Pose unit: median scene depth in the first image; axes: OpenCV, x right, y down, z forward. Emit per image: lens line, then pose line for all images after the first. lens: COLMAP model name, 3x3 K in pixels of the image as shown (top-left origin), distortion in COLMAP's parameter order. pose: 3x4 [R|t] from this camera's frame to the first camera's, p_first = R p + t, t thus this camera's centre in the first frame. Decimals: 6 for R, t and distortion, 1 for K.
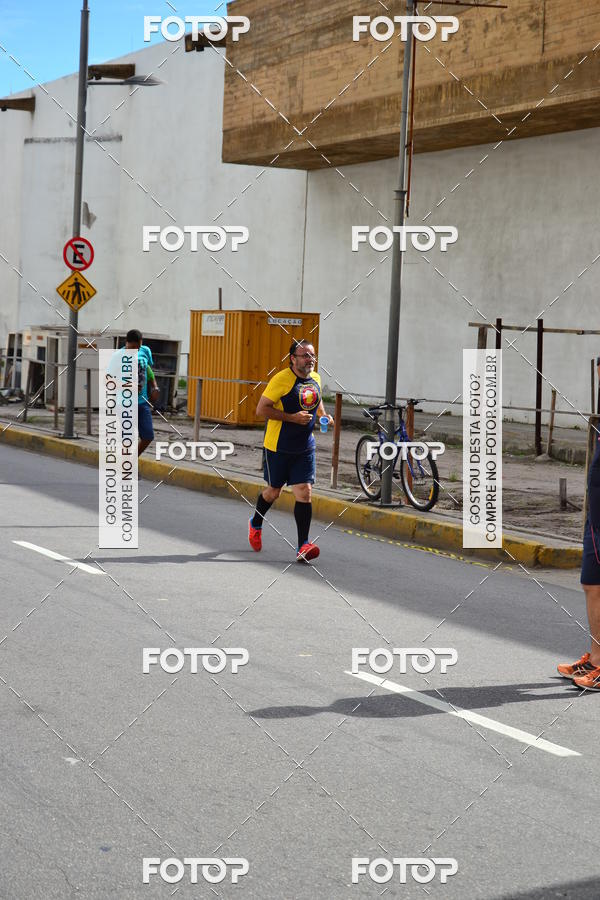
lens RADIAL K [[1967.7, 0, 314.4], [0, 1967.7, 466.5], [0, 0, 1]] dist [-0.028056, 0.497160]
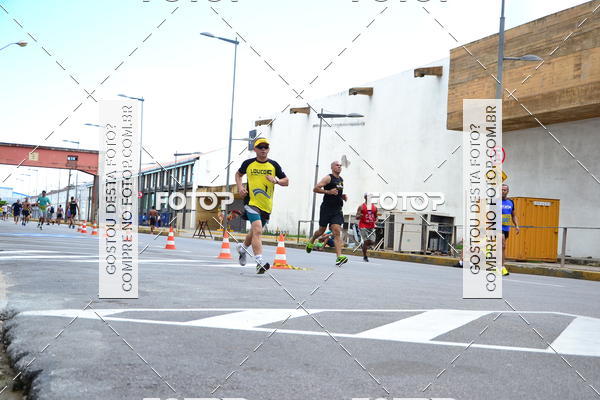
lens RADIAL K [[886.8, 0, 309.1], [0, 886.8, 216.3], [0, 0, 1]] dist [-0.024277, 0.136625]
pose [[0.998612, 0.007323, -0.052161, -0.180876], [-0.011715, 0.996363, -0.084397, 0.009808], [0.051354, 0.084891, 0.995066, 0.163410]]
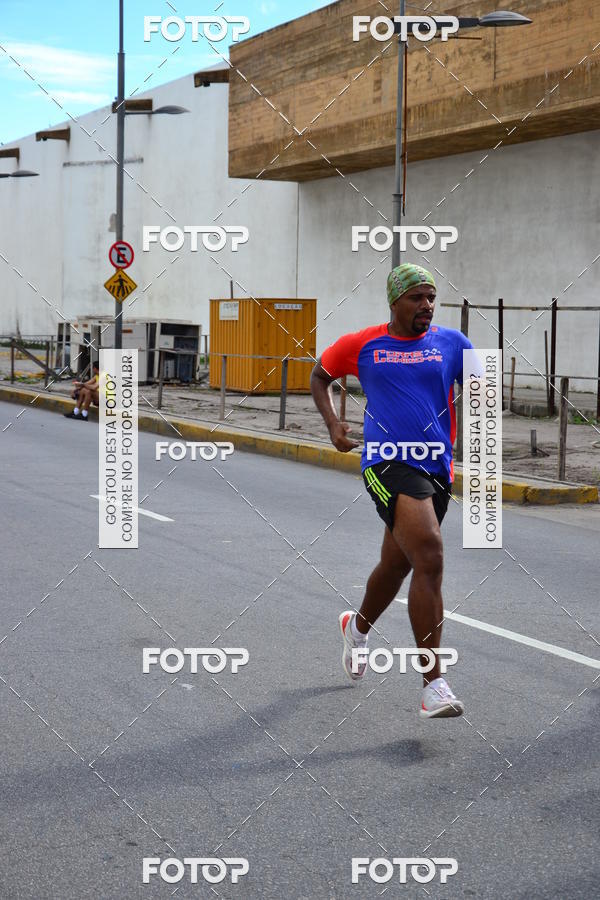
lens RADIAL K [[1594.6, 0, 317.9], [0, 1594.6, 452.7], [0, 0, 1]] dist [0.011474, 0.097518]
pose [[0.999527, -0.028637, 0.011224, -0.010052], [0.028431, 0.999432, 0.018118, -0.000699], [-0.011737, -0.017790, 0.999773, 0.010851]]
